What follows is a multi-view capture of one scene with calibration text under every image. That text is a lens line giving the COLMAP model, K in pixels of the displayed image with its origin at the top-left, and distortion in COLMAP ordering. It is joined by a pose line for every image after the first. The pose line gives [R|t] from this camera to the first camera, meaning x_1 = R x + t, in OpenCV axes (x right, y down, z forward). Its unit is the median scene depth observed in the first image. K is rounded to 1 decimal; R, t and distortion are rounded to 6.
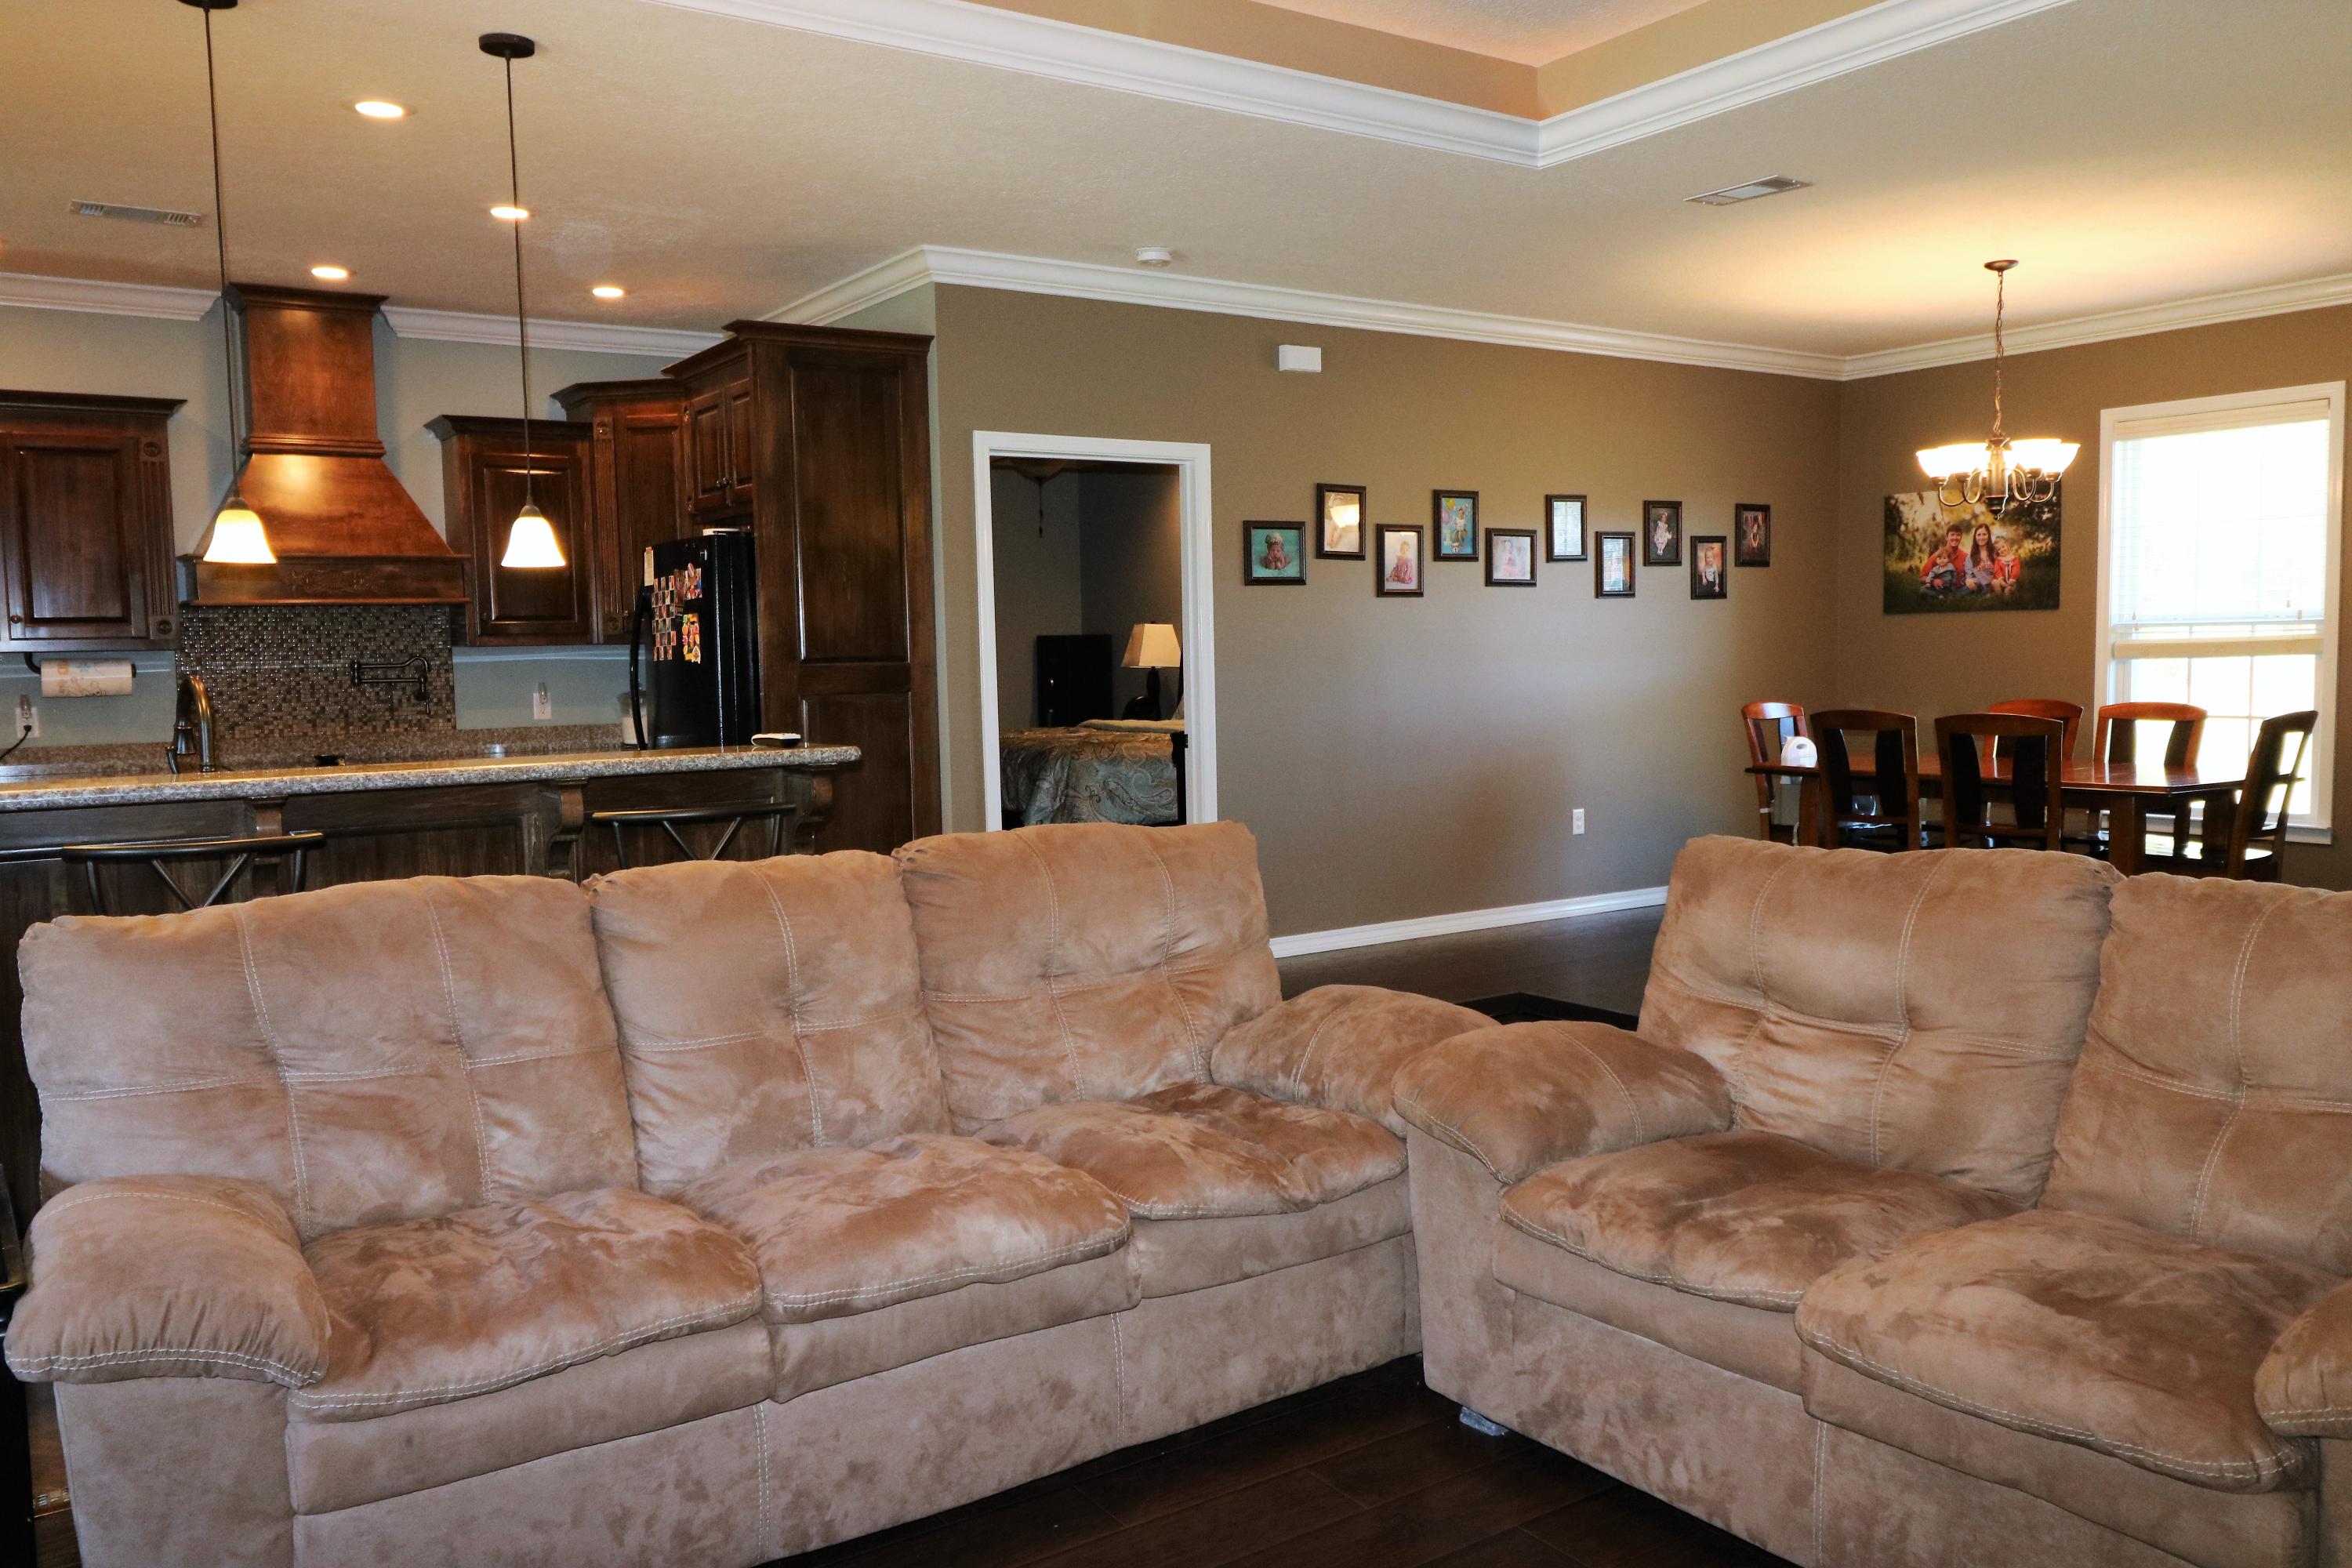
lens RADIAL K [[1747.0, 0, 1184.5], [0, 1747.0, 785.9], [0, 0, 1]] dist [0.000206, -0.005642]
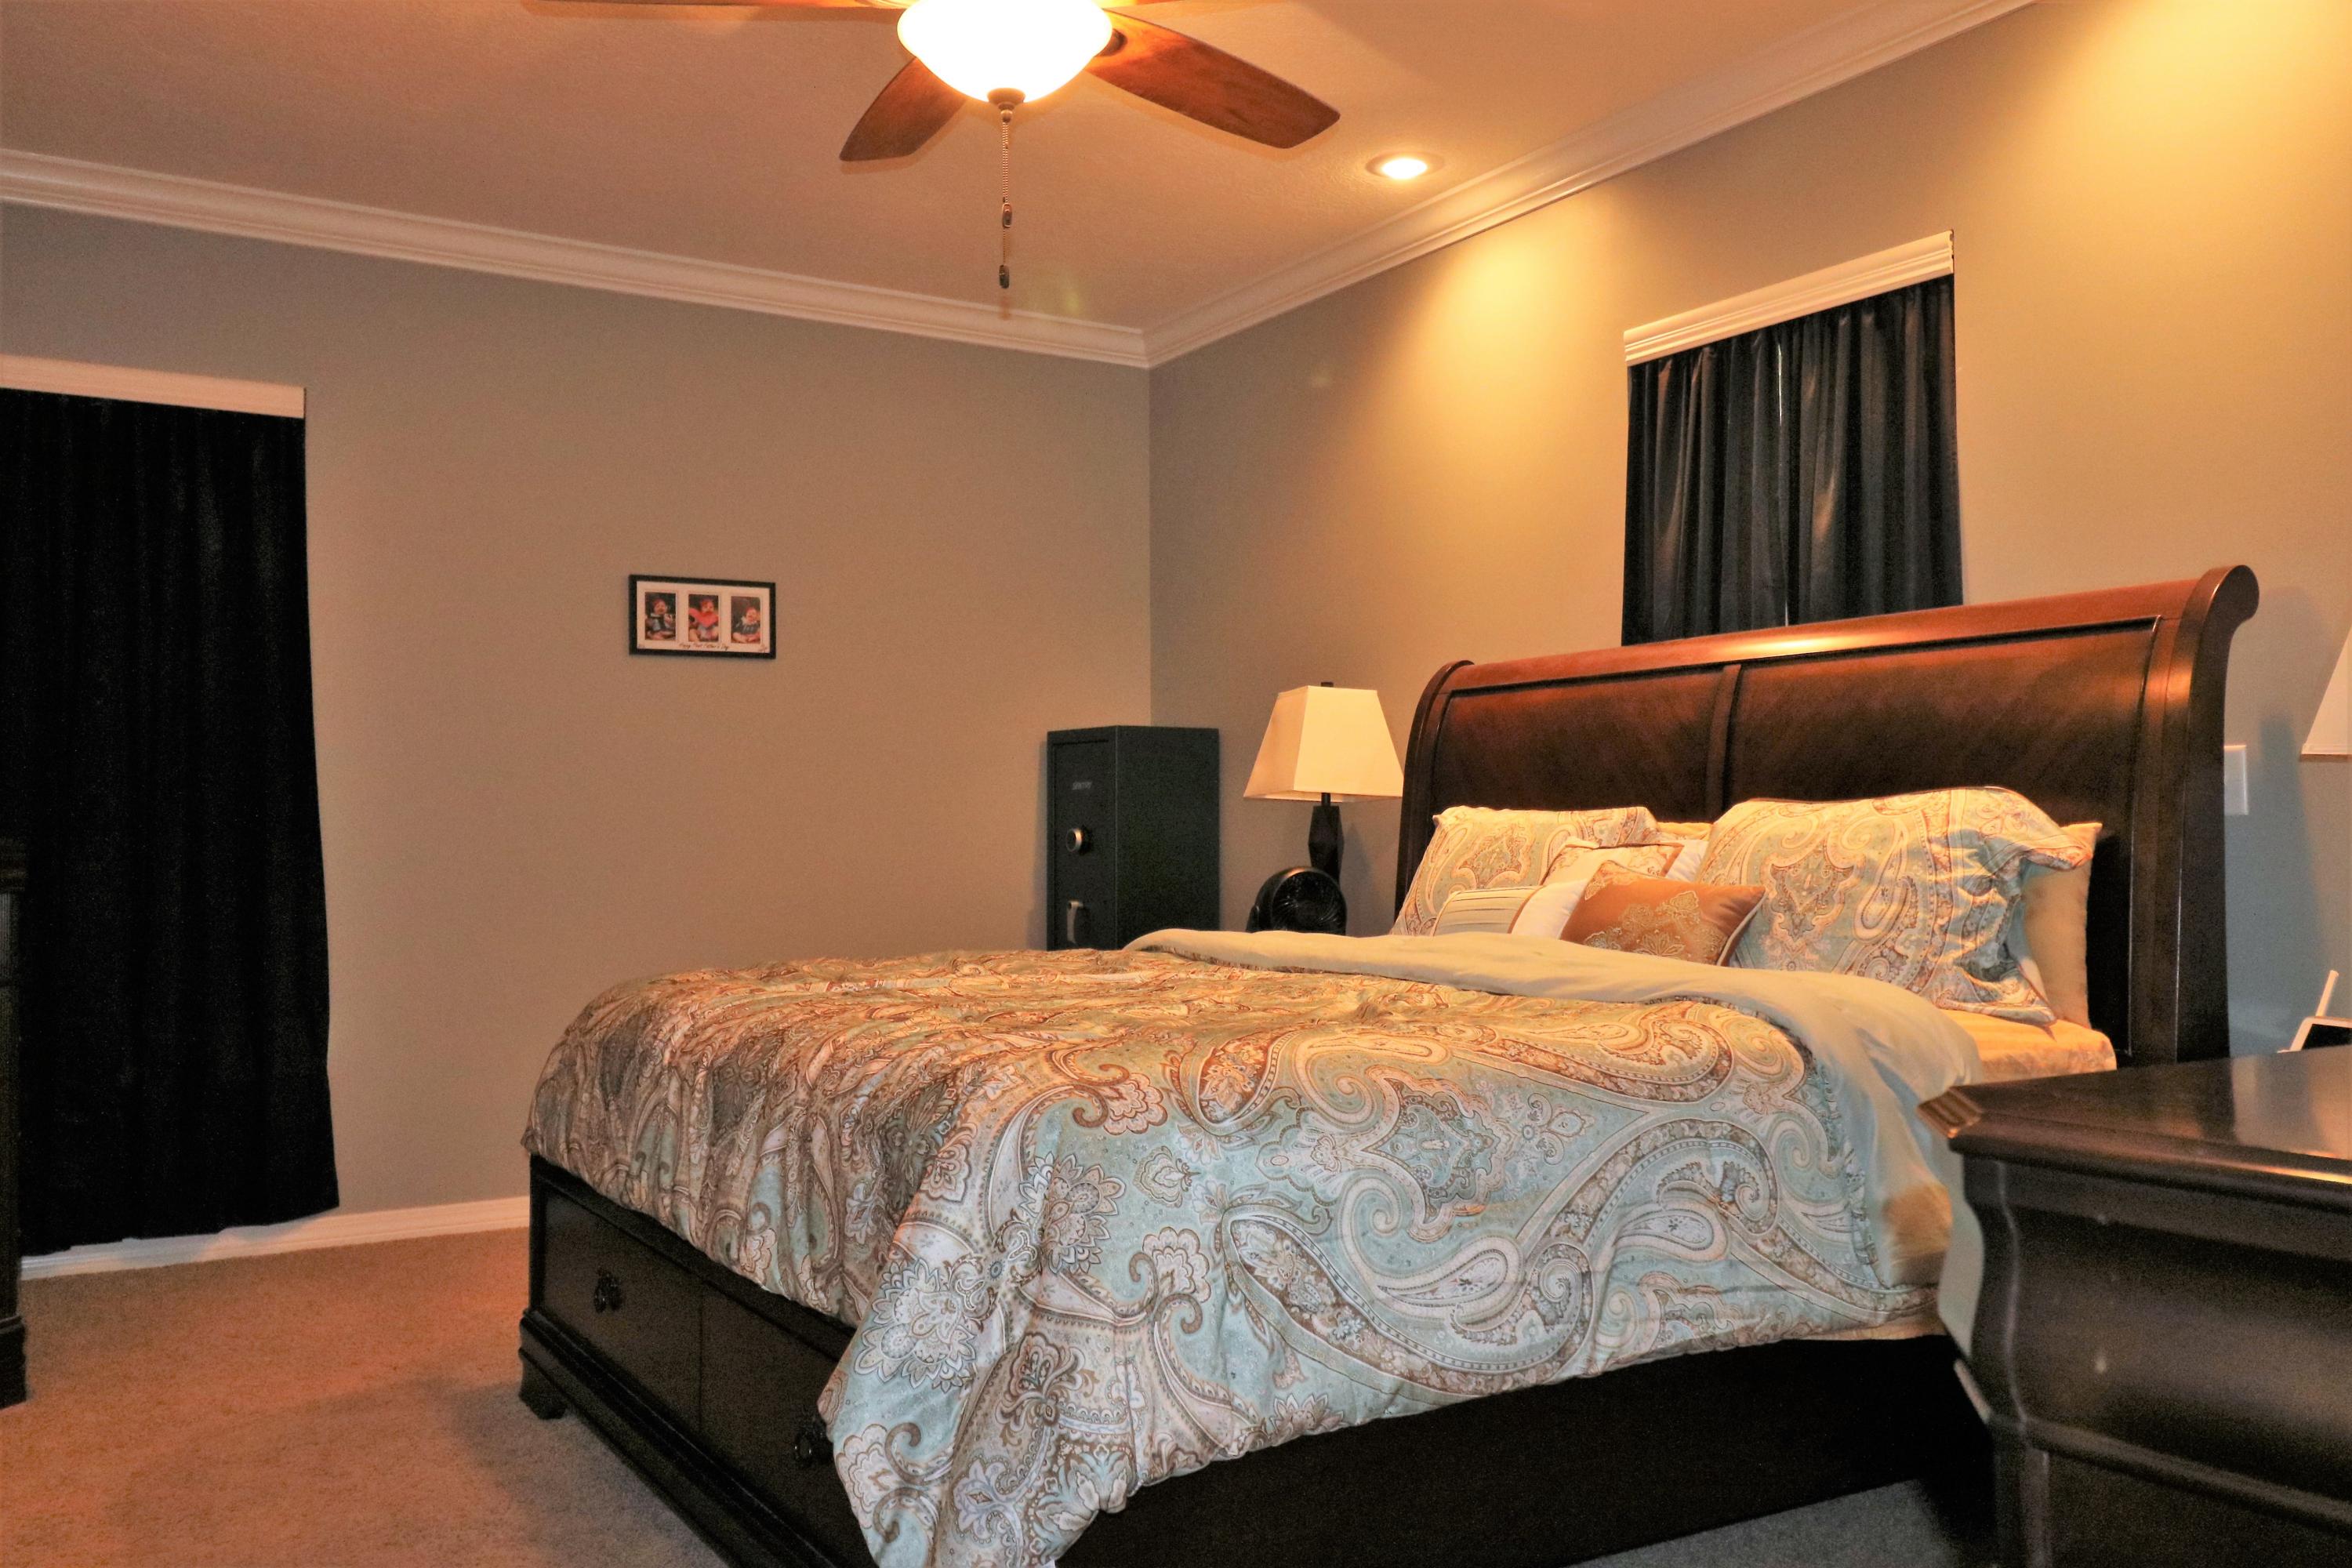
lens RADIAL K [[1857.8, 0, 1171.5], [0, 1857.8, 774.2], [0, 0, 1]] dist [0.016128, -0.000851]
pose [[0.998566, 0.006534, -0.053139, -0.030618], [-0.012890, 0.992671, -0.120159, -0.023161], [0.051964, 0.120672, 0.991331, 0.589640]]
